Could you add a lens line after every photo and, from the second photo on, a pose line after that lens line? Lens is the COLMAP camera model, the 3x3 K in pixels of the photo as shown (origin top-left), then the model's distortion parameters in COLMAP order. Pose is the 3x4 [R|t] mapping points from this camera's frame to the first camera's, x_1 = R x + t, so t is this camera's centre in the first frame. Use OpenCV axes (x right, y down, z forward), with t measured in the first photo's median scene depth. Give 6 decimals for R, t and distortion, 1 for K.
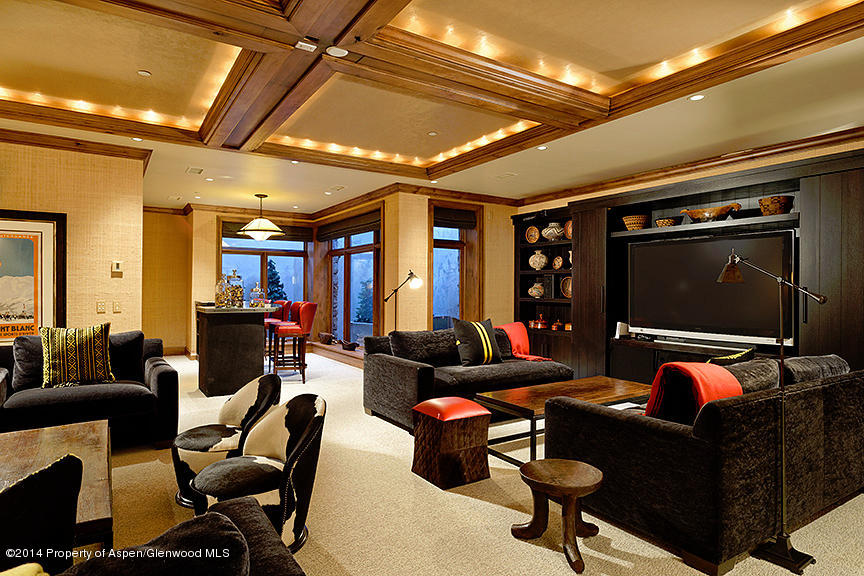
lens RADIAL K [[497.4, 0, 430.5], [0, 497.4, 292.8], [0, 0, 1]] dist [-0.001469, 0.000020]
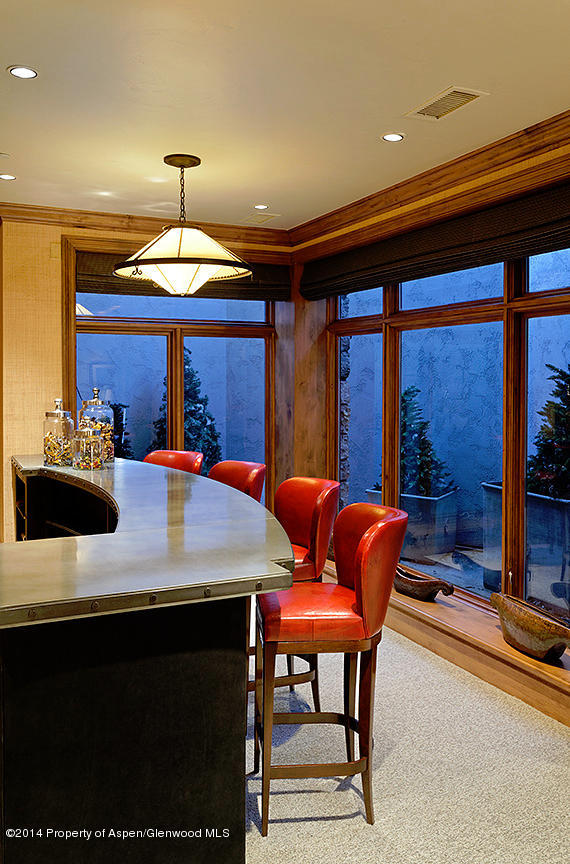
lens RADIAL K [[726.2, 0, 284.8], [0, 726.2, 427.8], [0, 0, 1]] dist [0.004656, 0.004041]
pose [[0.991952, 0.004160, -0.126544, -0.173260], [0.003577, 0.998140, 0.060854, -0.036297], [0.126562, -0.060817, 0.990093, 0.423463]]
